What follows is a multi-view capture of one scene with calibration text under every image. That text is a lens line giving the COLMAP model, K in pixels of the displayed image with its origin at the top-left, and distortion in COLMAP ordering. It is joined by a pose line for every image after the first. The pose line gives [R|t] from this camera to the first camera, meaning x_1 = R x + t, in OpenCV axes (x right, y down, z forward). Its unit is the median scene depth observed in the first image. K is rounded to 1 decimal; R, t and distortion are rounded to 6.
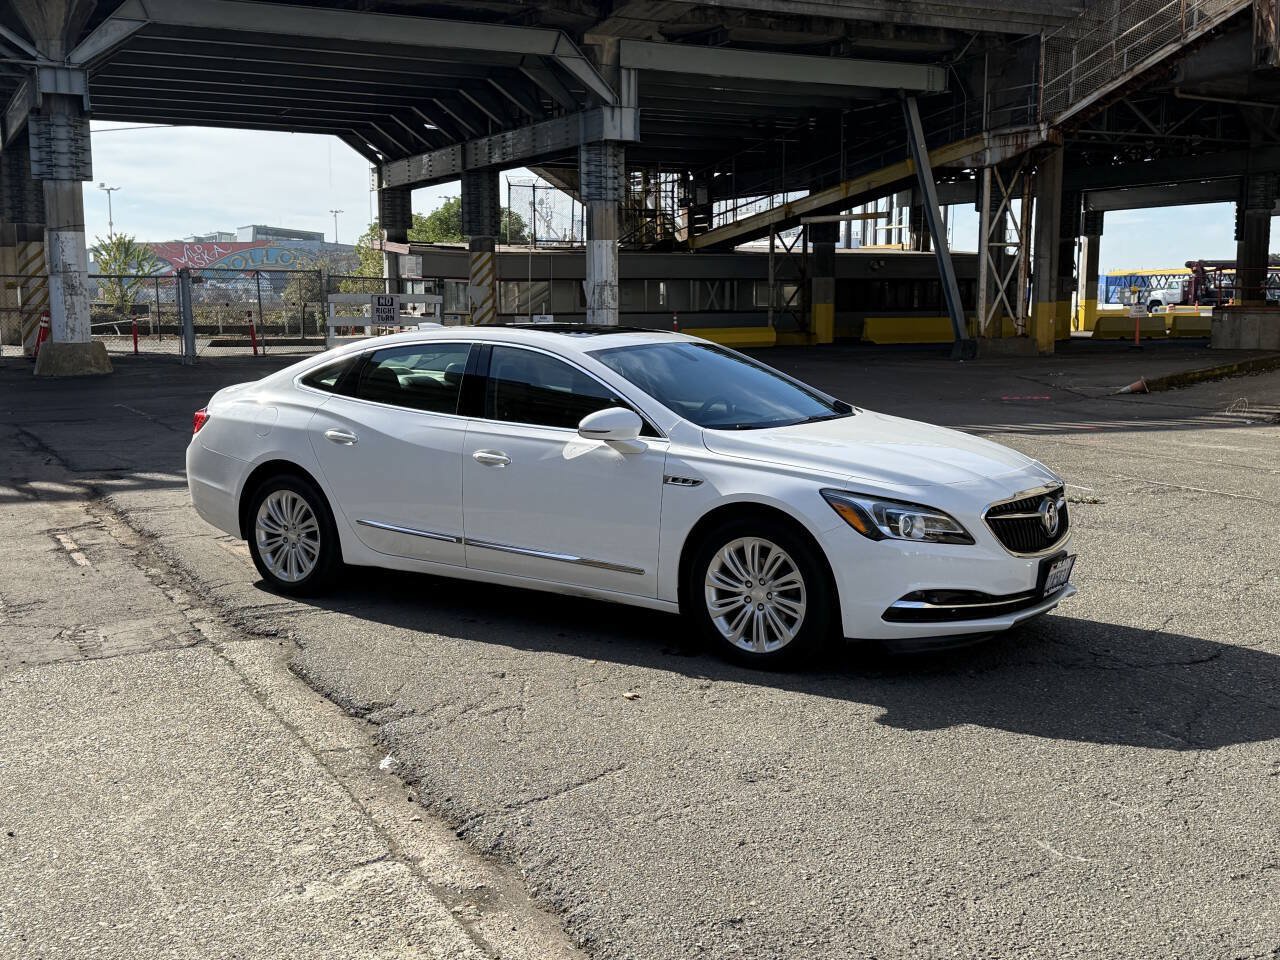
lens RADIAL K [[1425.2, 0, 640.0], [0, 1425.2, 480.0], [0, 0, 1]] dist [0.208630, -0.461277]
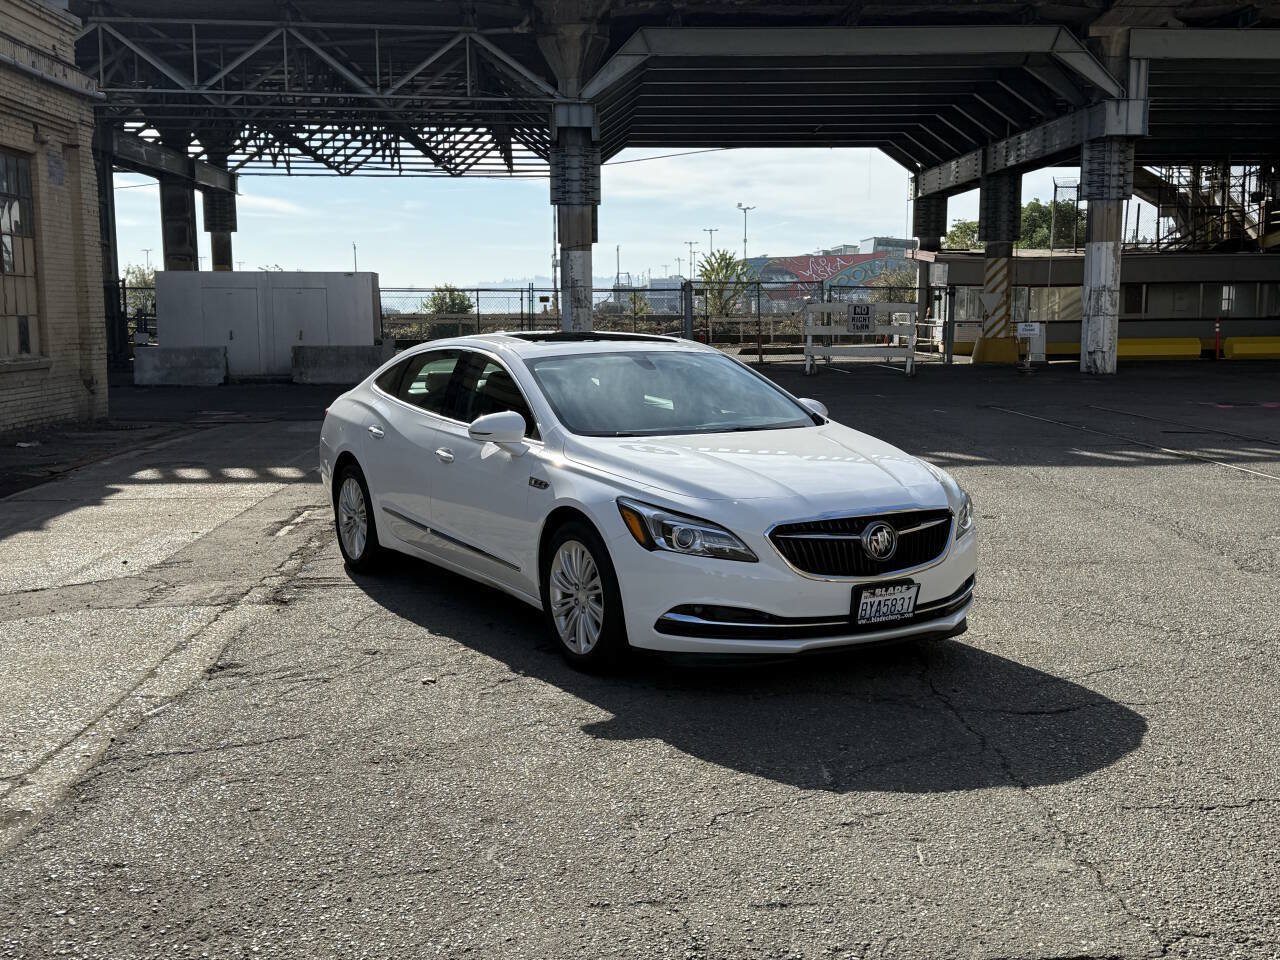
lens RADIAL K [[1425.2, 0, 640.0], [0, 1425.2, 480.0], [0, 0, 1]] dist [0.208630, -0.461277]
pose [[0.908743, 0.048650, -0.414510, 0.102688], [-0.051055, 0.998682, 0.005284, -0.002174], [0.414221, 0.016361, 0.910029, 0.016123]]
